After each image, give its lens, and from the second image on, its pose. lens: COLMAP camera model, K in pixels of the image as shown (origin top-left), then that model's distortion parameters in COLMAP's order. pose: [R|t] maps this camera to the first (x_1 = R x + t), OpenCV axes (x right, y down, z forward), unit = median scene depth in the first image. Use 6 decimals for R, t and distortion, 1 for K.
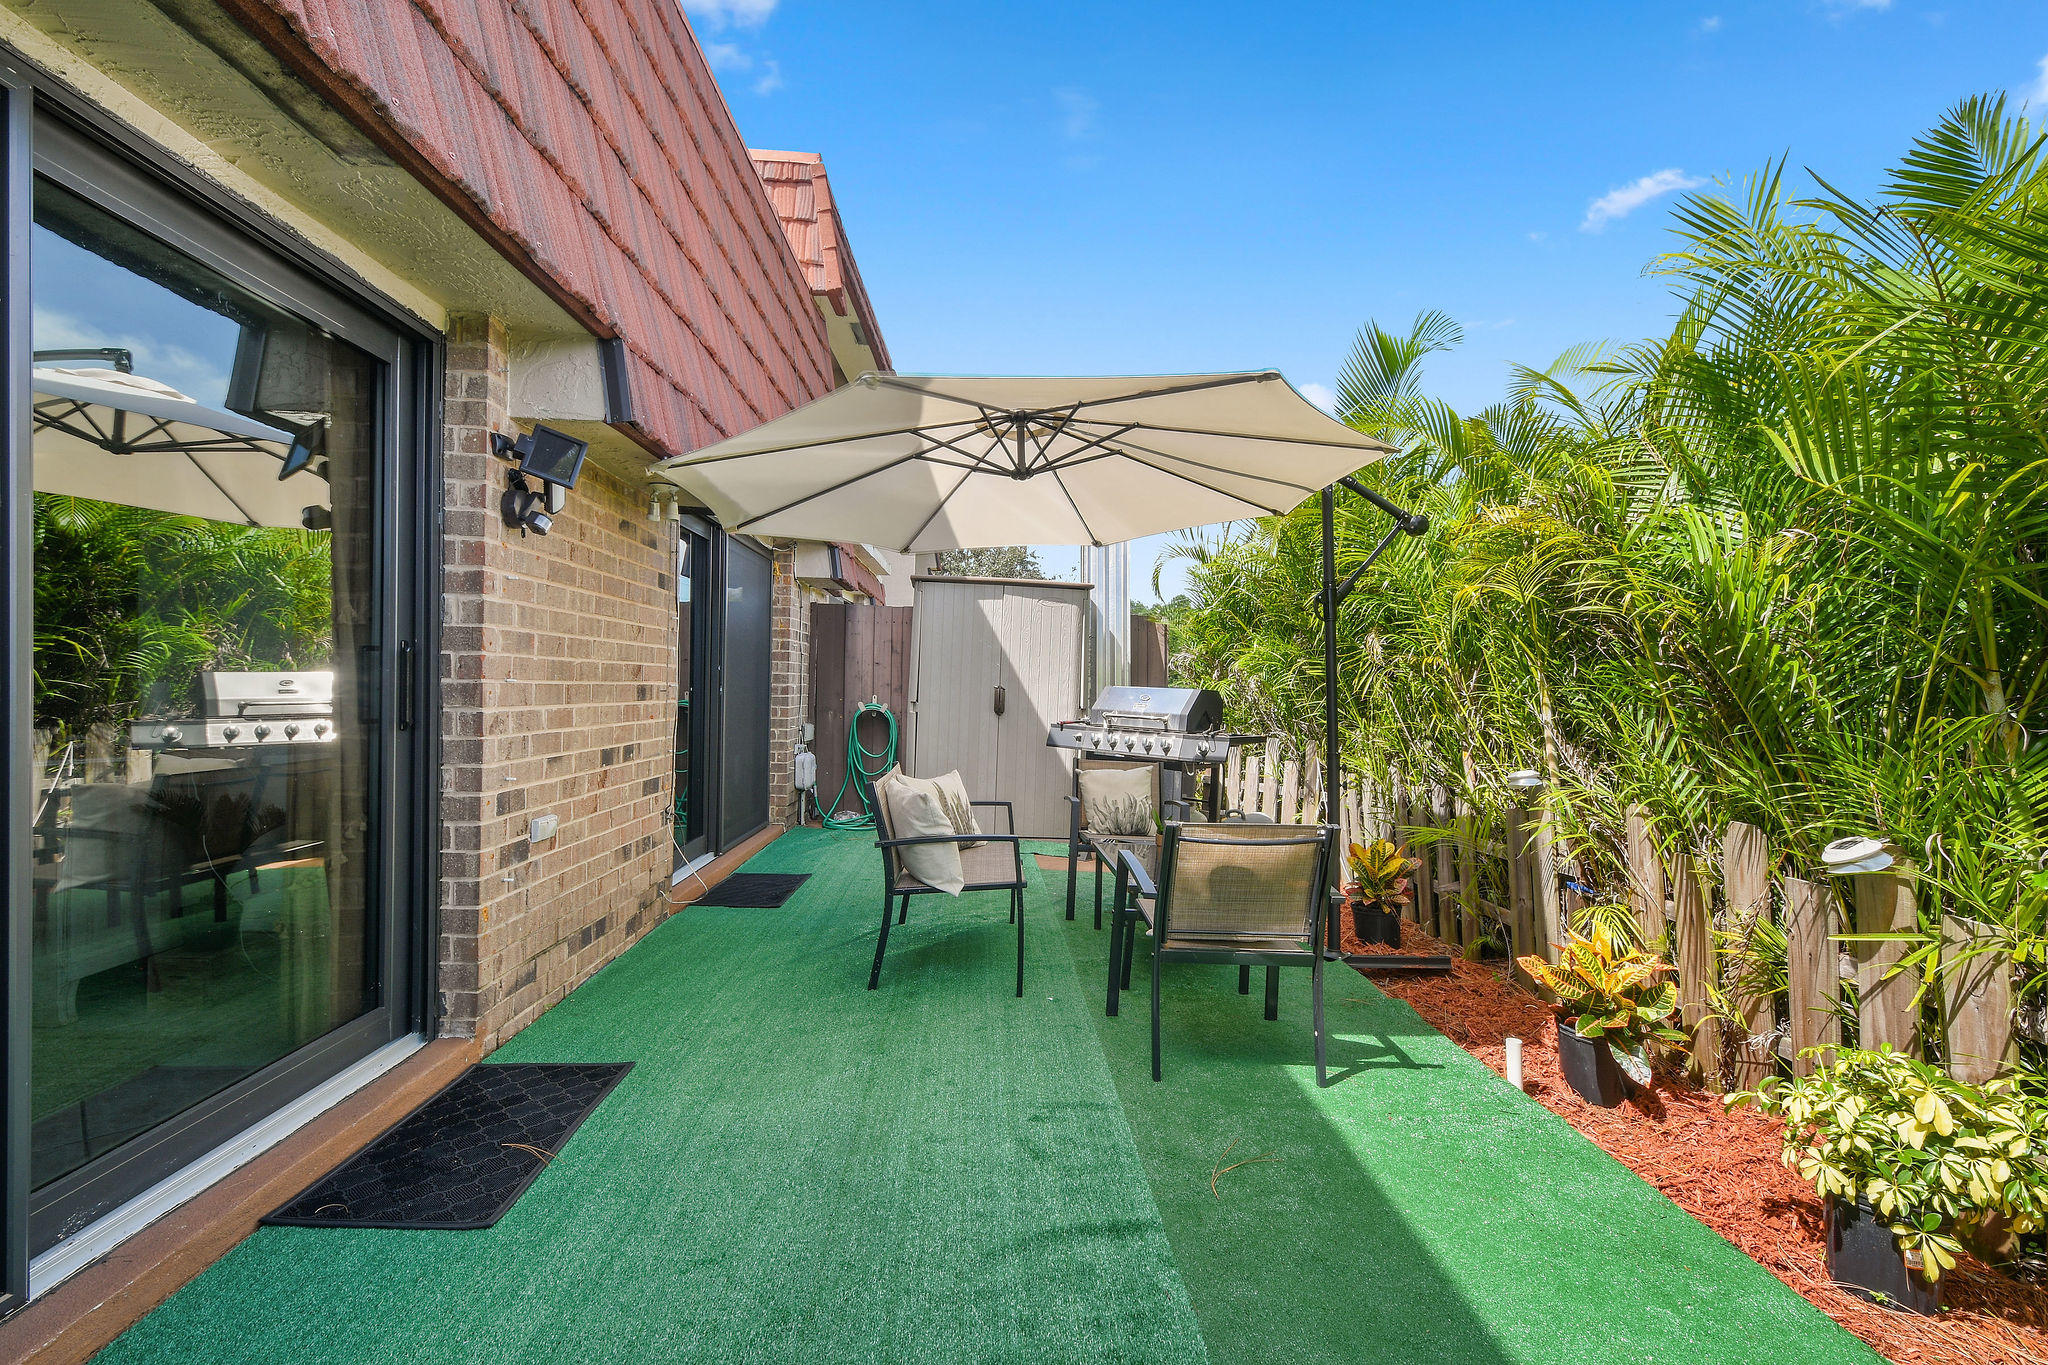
lens RADIAL K [[886.8, 0, 1024.0], [0, 886.8, 682.5], [0, 0, 1]] dist [-0.000409, -0.000007]
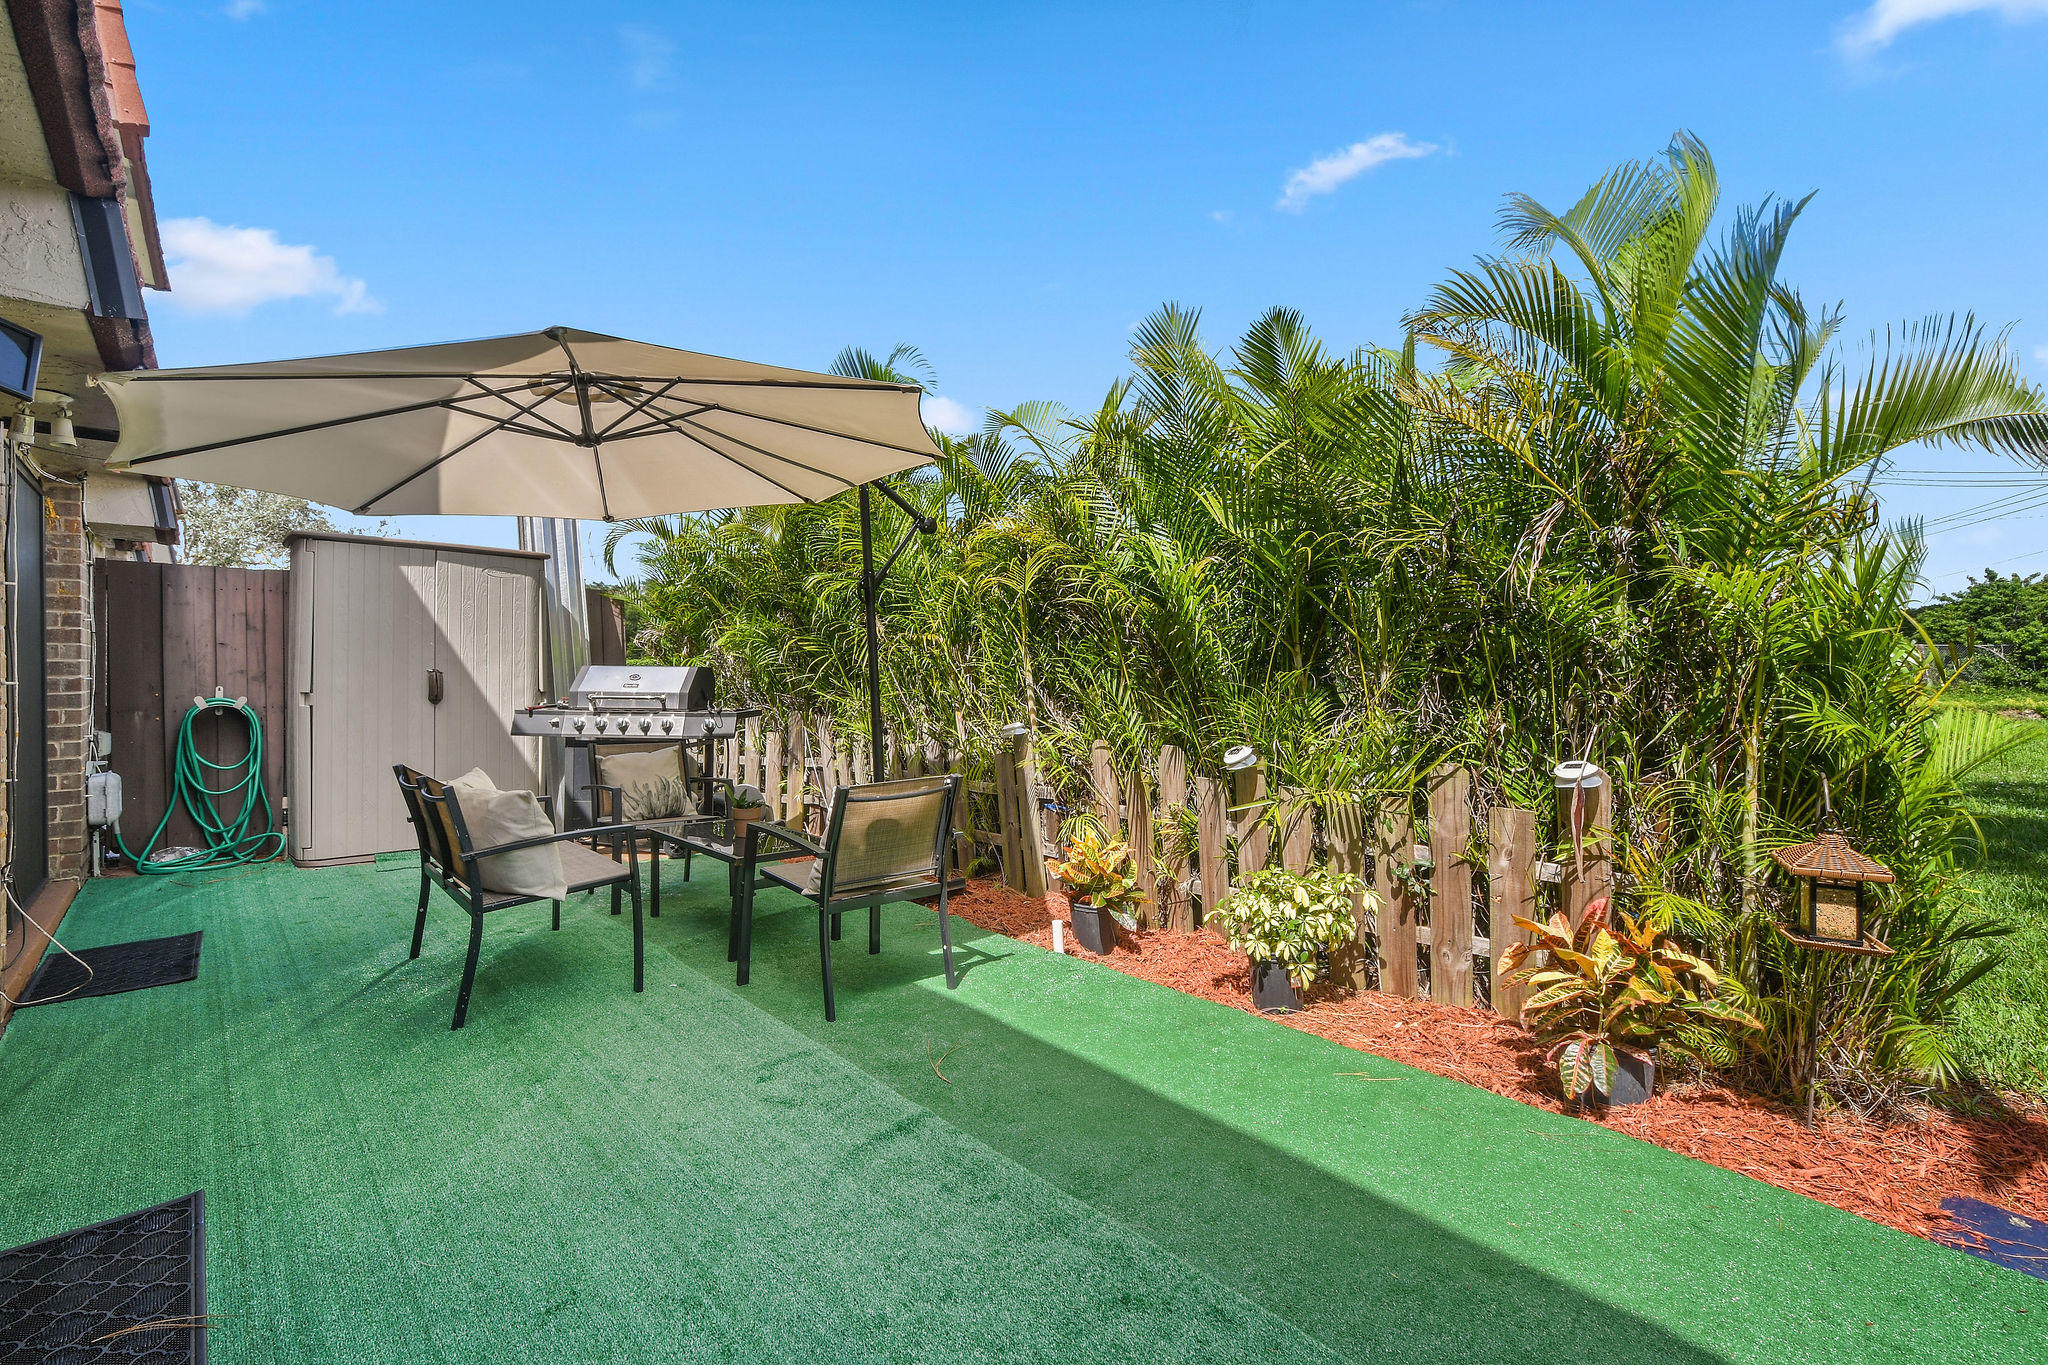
lens RADIAL K [[882.9, 0, 1022.6], [0, 882.9, 655.7], [0, 0, 1]] dist [0.001513, 0.000223]
pose [[0.775277, -0.020298, 0.631295, -0.283244], [0.020087, 0.999770, 0.007478, -0.009156], [-0.631302, 0.006883, 0.775507, -0.008773]]
